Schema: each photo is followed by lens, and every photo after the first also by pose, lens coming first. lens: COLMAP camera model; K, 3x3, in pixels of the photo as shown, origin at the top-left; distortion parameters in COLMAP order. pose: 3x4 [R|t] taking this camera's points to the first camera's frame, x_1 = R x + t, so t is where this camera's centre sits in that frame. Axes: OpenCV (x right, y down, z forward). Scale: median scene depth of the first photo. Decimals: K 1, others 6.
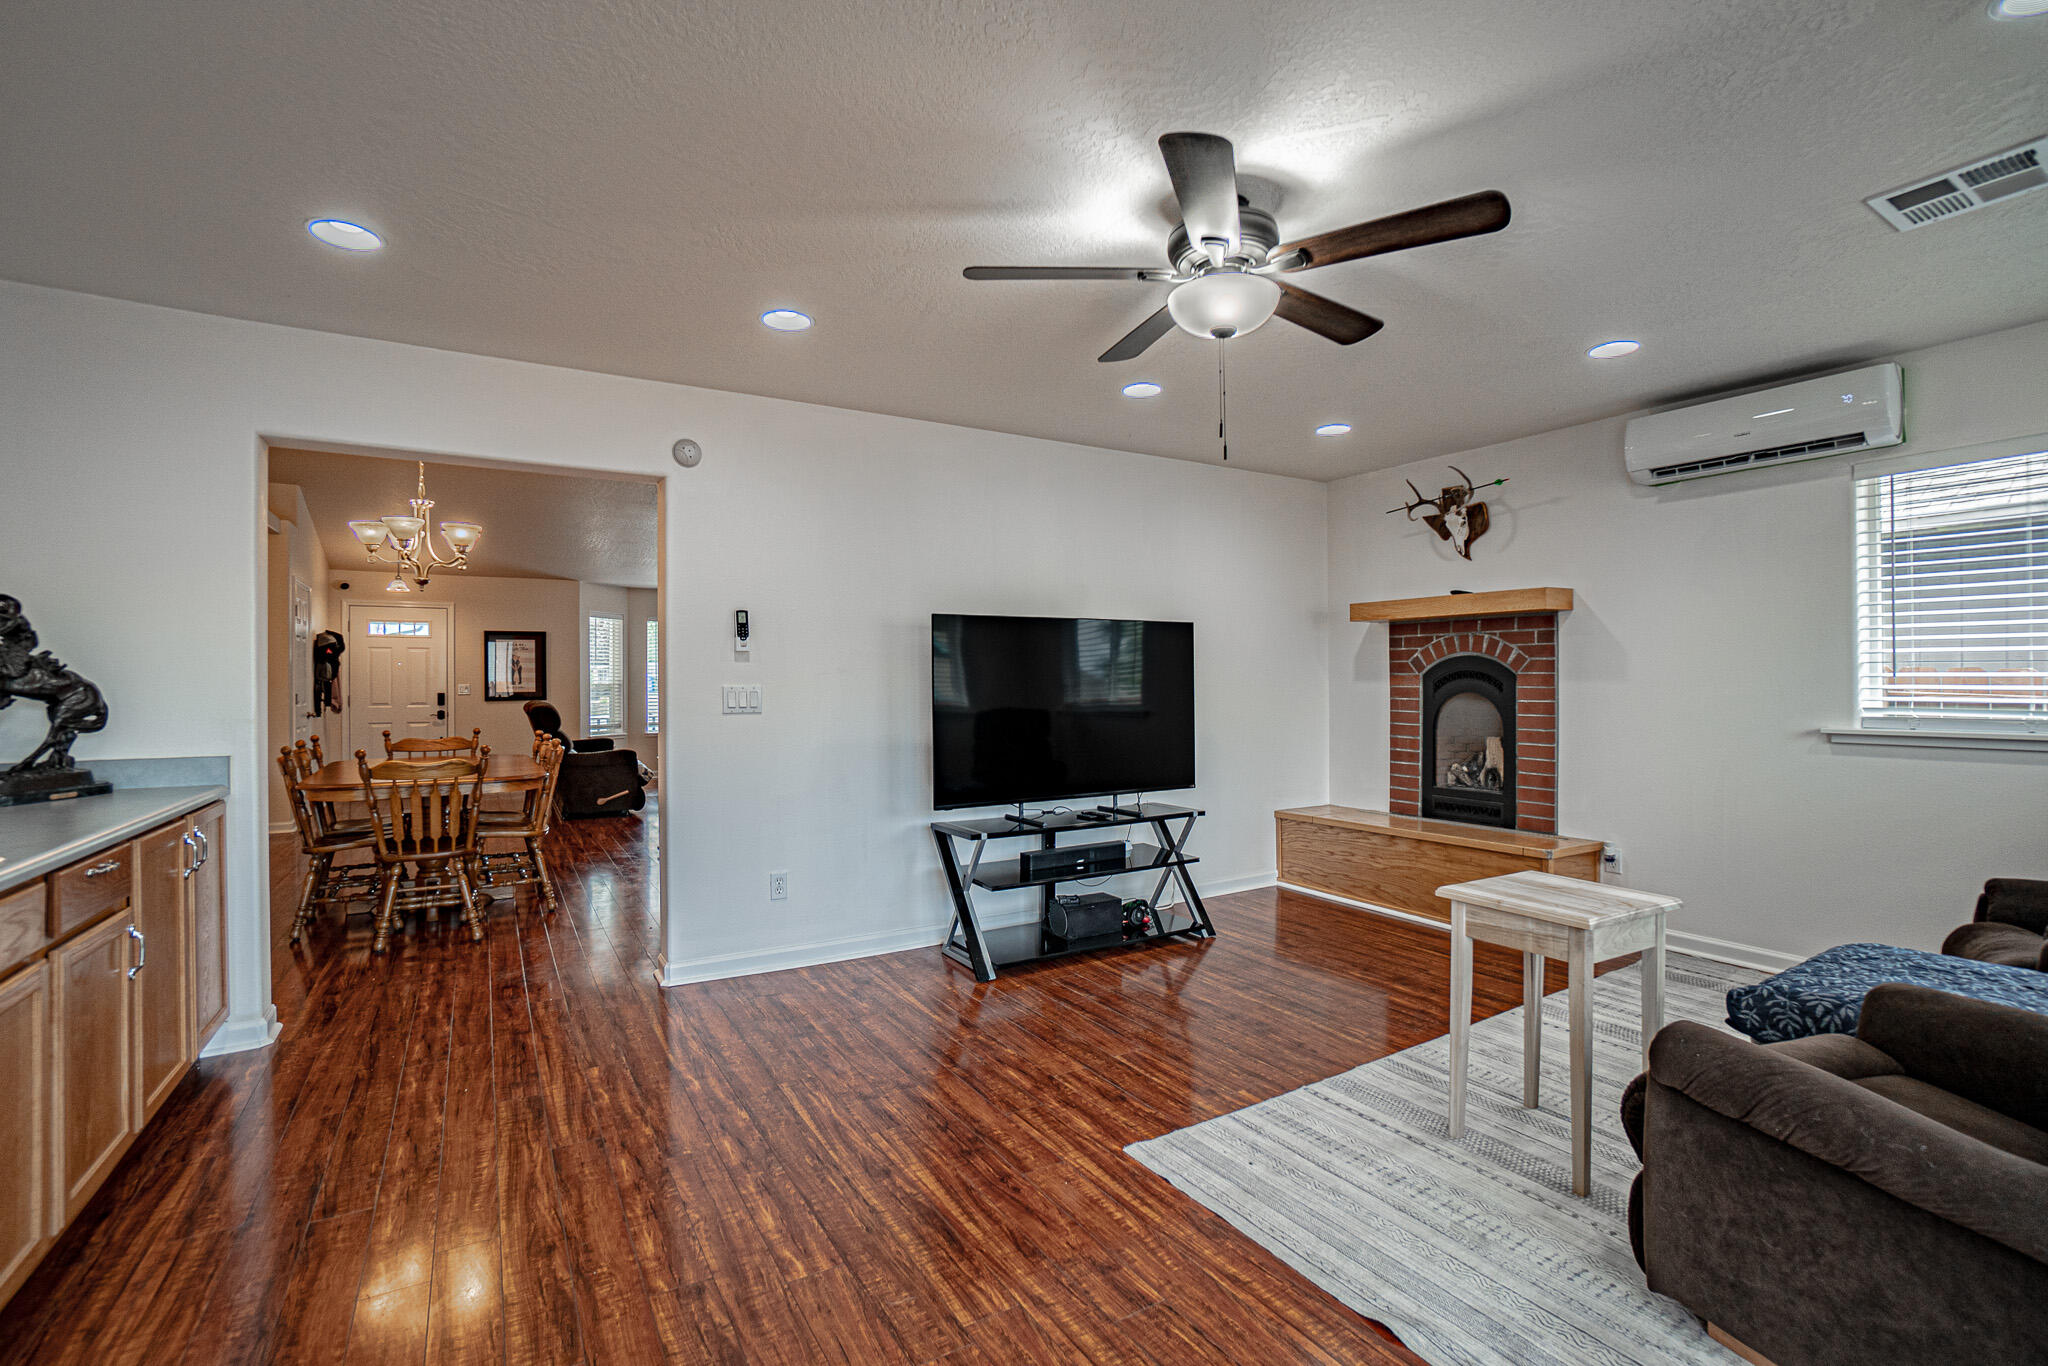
lens RADIAL K [[895.6, 0, 1024.0], [0, 895.6, 683.0], [0, 0, 1]] dist [-0.041287, 0.000233]
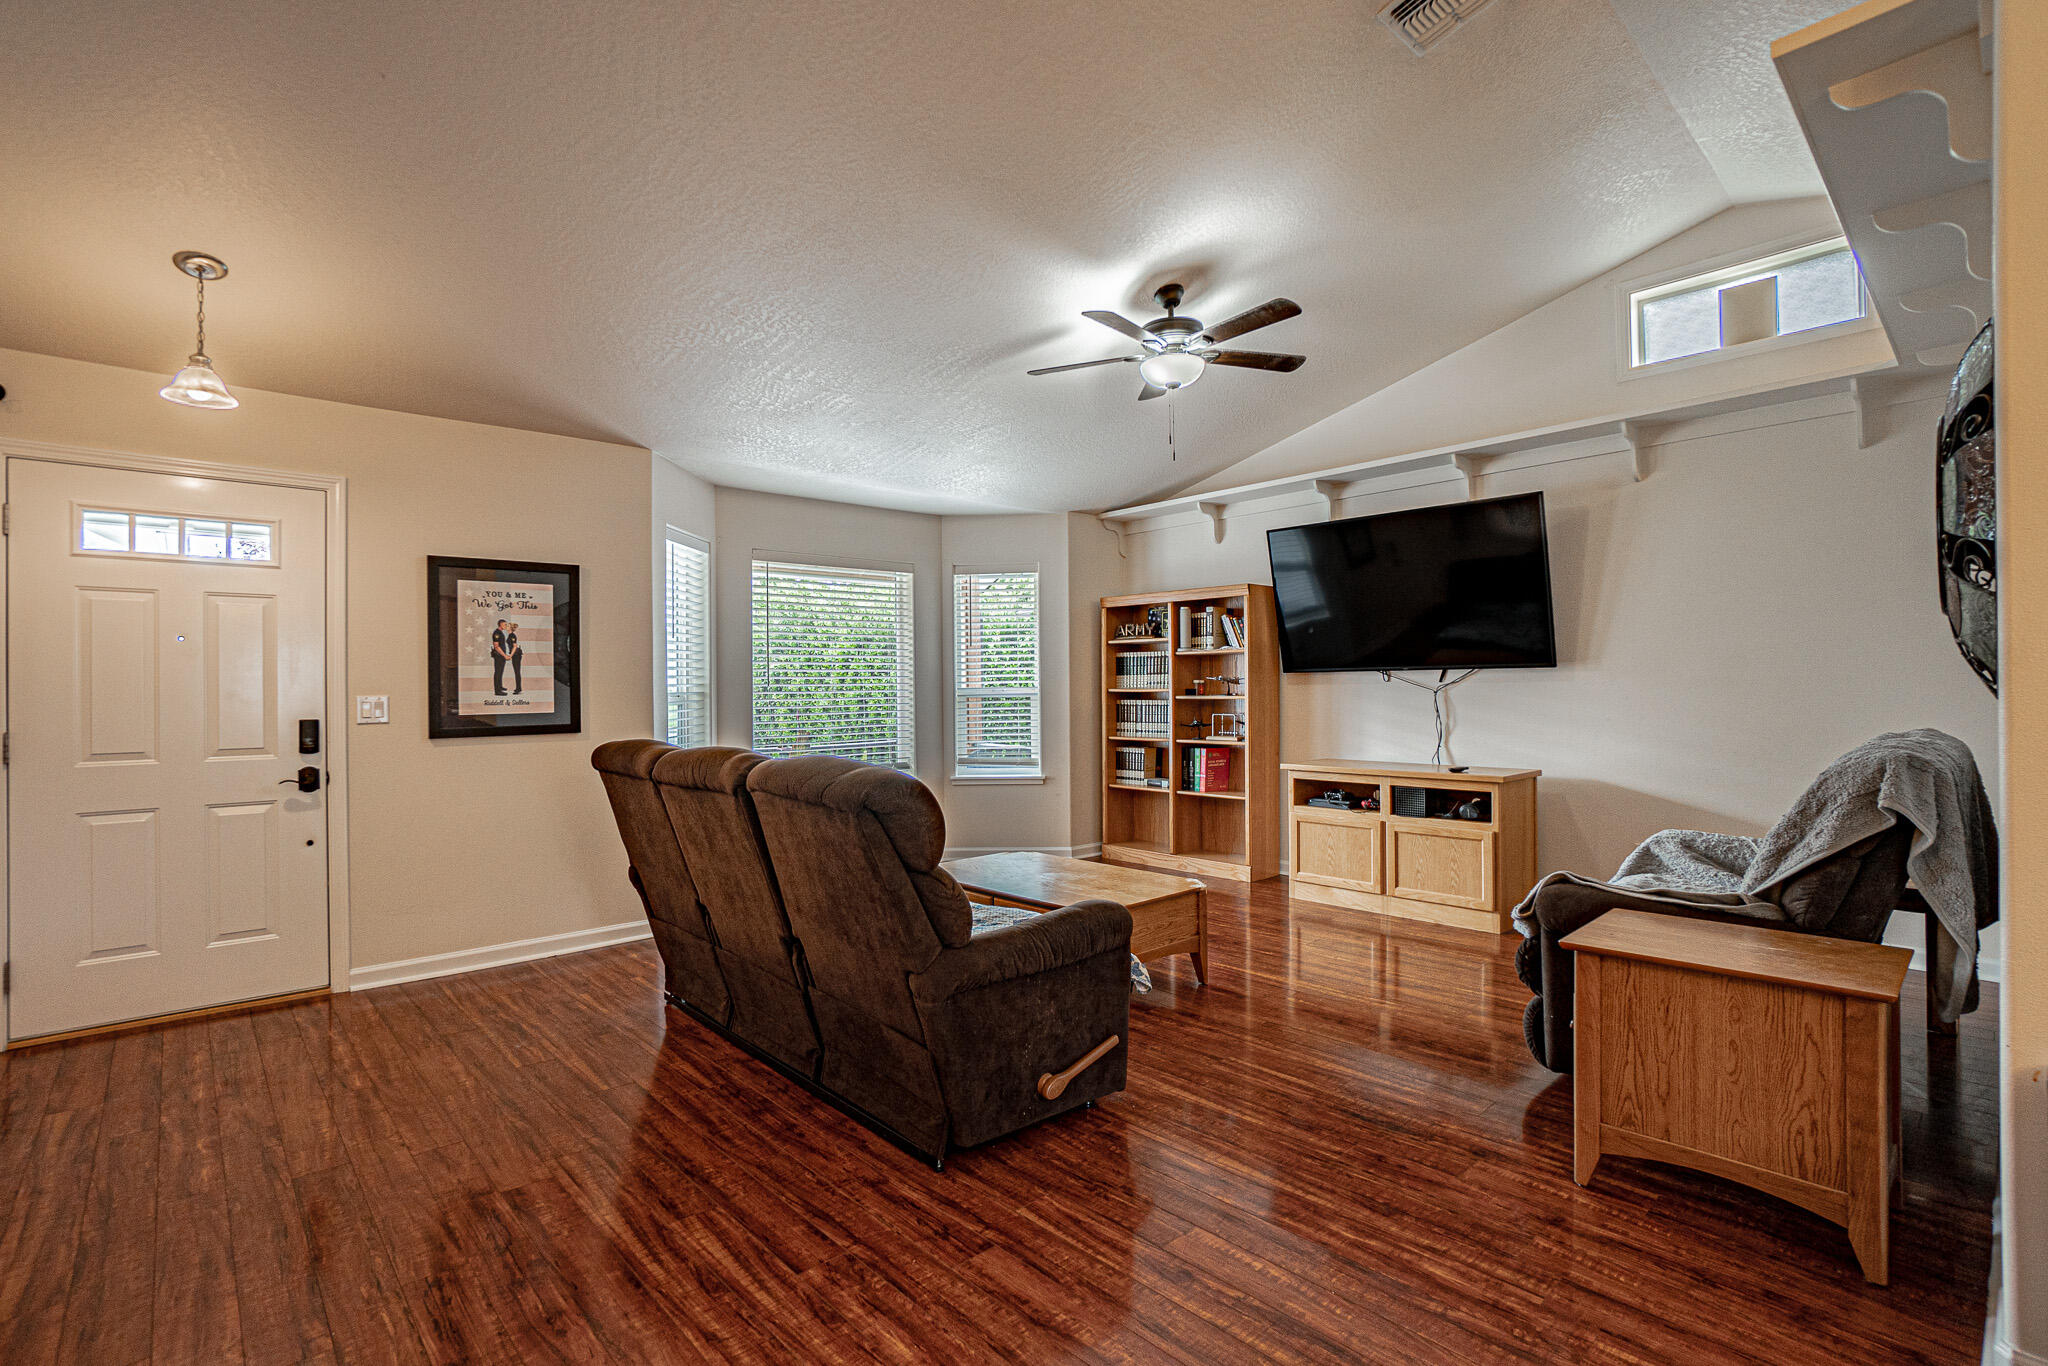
lens RADIAL K [[933.5, 0, 951.4], [0, 933.5, 686.6], [0, 0, 1]] dist [0.001156, 0.000152]
pose [[0.986543, -0.004306, 0.163444, -0.461735], [0.004746, 0.999986, -0.002304, -0.000189], [-0.163432, 0.003049, 0.986550, 0.572556]]
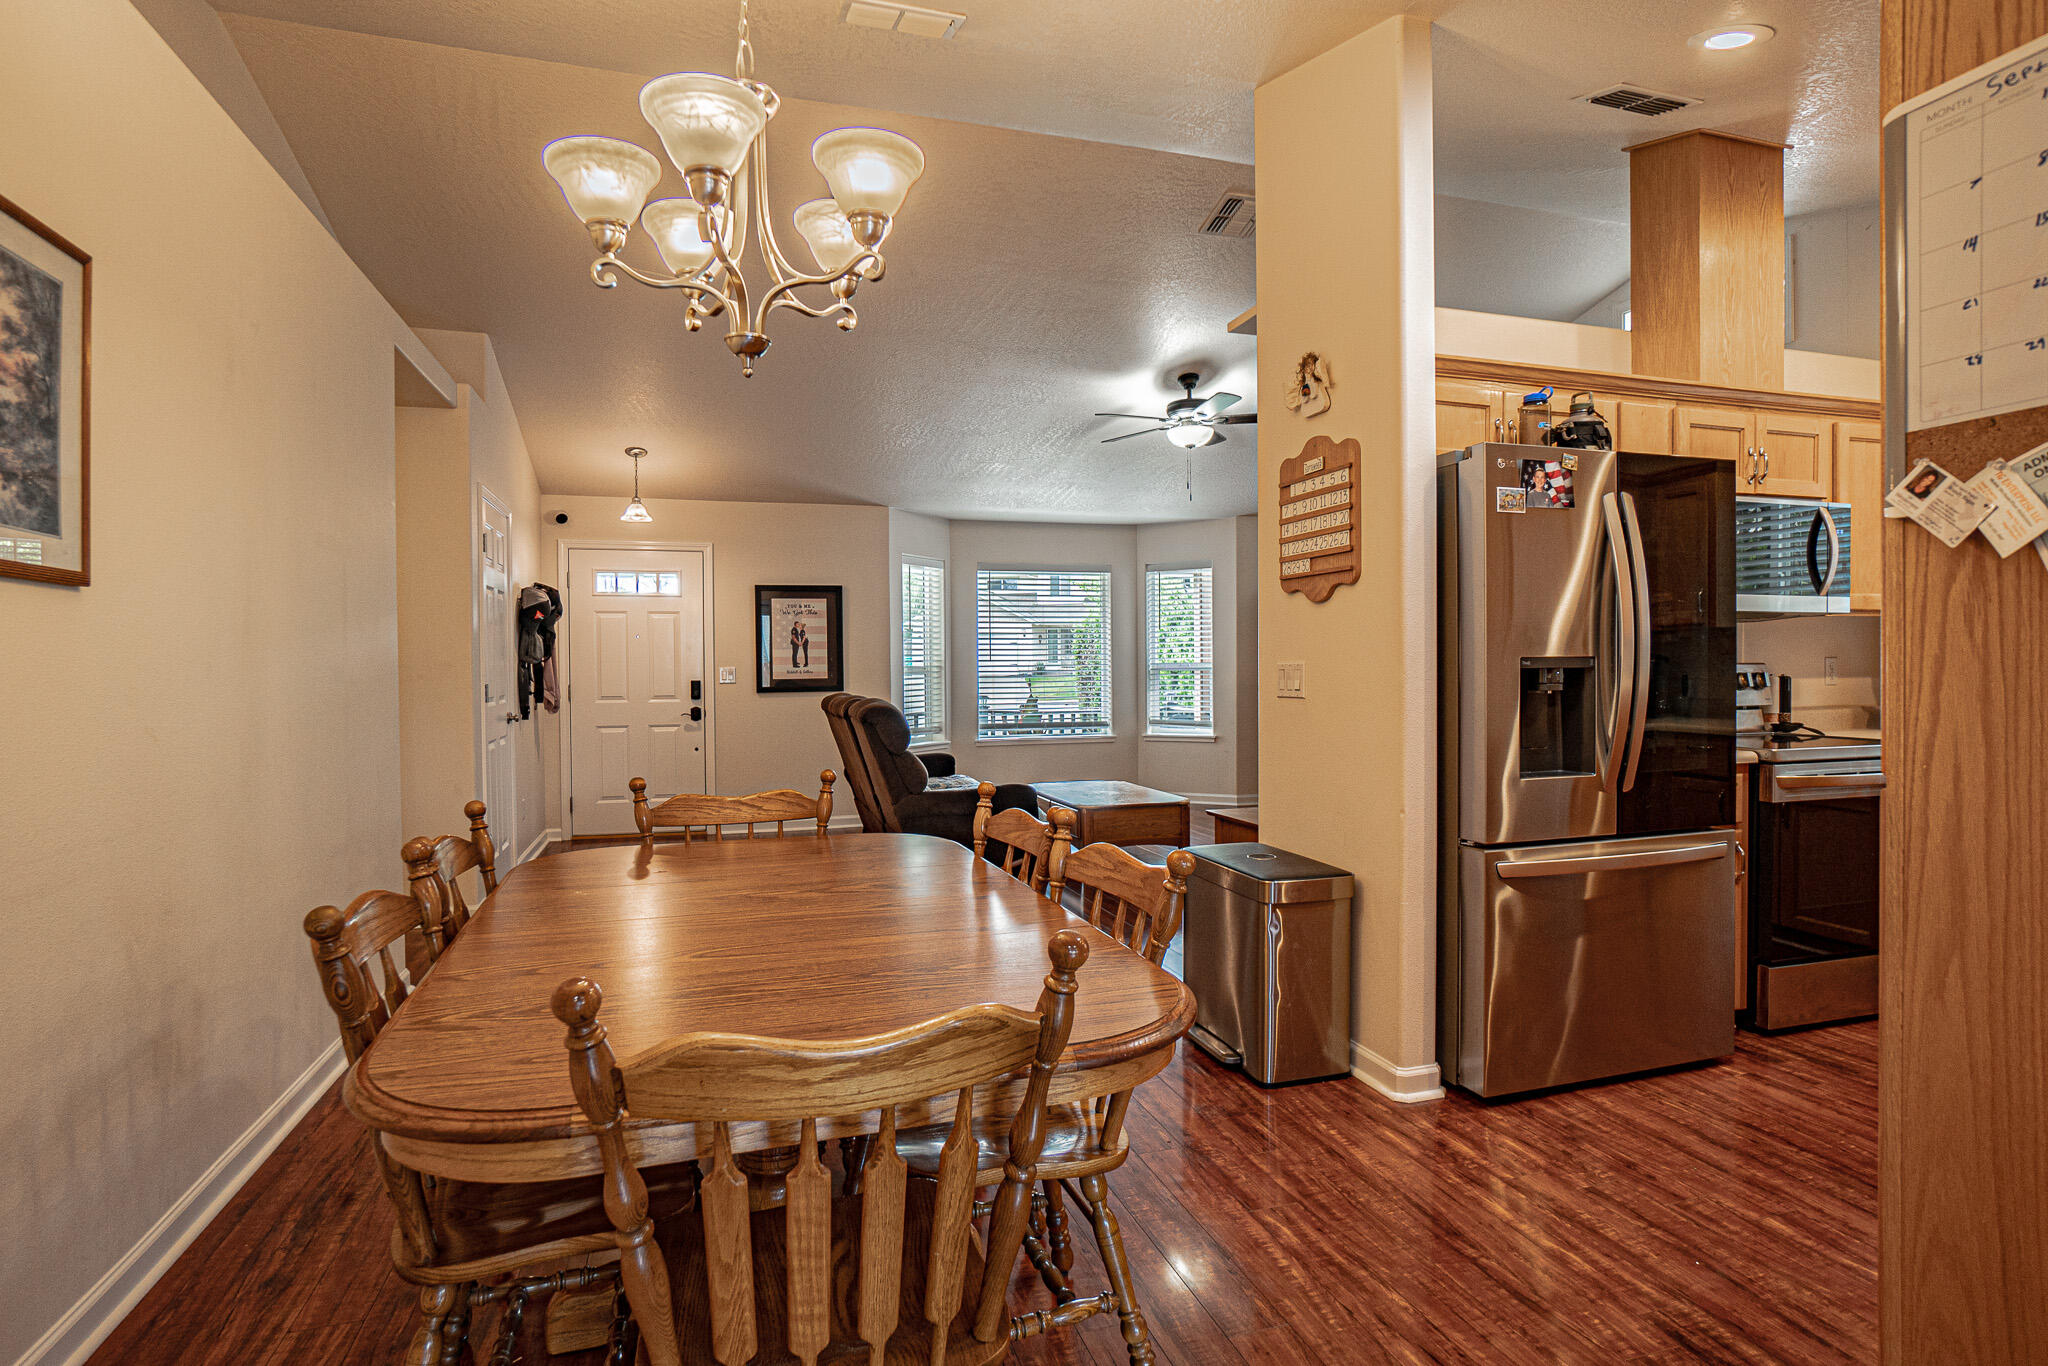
lens RADIAL K [[1036.1, 0, 1024.0], [0, 1036.1, 683.0], [0, 0, 1]] dist [-0.043153, 0.024339]
pose [[0.969372, 0.000894, -0.245597, -0.238042], [0.003303, 0.999856, 0.016675, 0.001035], [0.245576, -0.016975, 0.969229, 0.316759]]
